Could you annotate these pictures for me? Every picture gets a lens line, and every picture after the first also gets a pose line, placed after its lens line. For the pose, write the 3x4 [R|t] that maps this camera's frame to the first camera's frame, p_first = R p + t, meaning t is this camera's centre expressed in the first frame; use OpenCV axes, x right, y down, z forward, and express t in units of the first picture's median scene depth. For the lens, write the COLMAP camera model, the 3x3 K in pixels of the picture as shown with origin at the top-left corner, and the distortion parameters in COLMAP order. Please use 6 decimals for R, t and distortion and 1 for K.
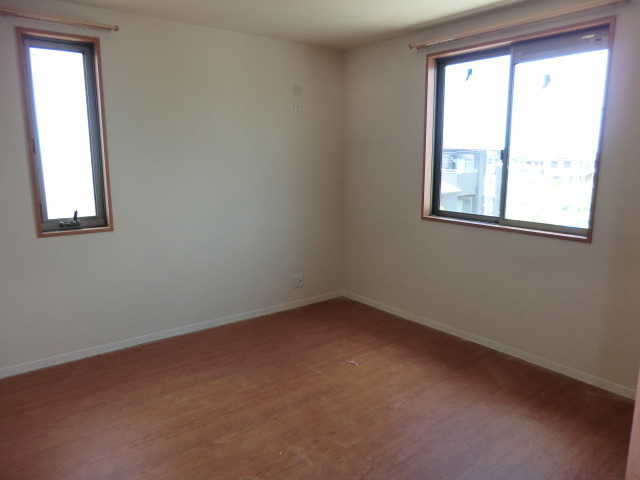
lens RADIAL K [[449.8, 0, 328.3], [0, 449.8, 240.5], [0, 0, 1]] dist [-0.101274, 0.089979]
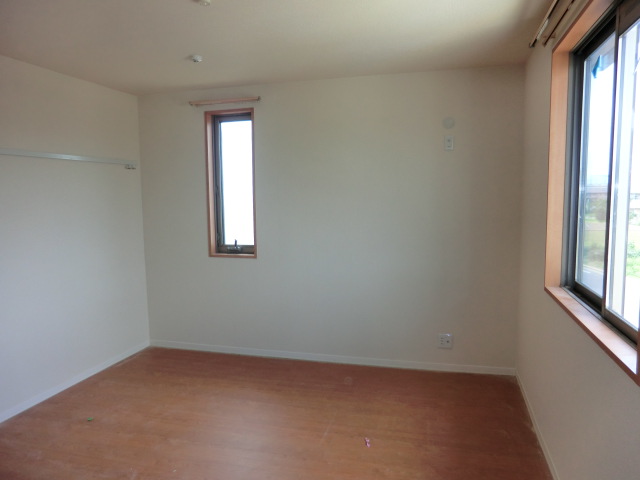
lens RADIAL K [[469.6, 0, 322.9], [0, 469.6, 238.7], [0, 0, 1]] dist [-0.103824, 0.127530]
pose [[0.603890, 0.078541, -0.793188, 0.677863], [-0.129693, 0.991554, -0.000559, -0.102637], [0.786445, 0.103209, 0.608976, 0.352629]]
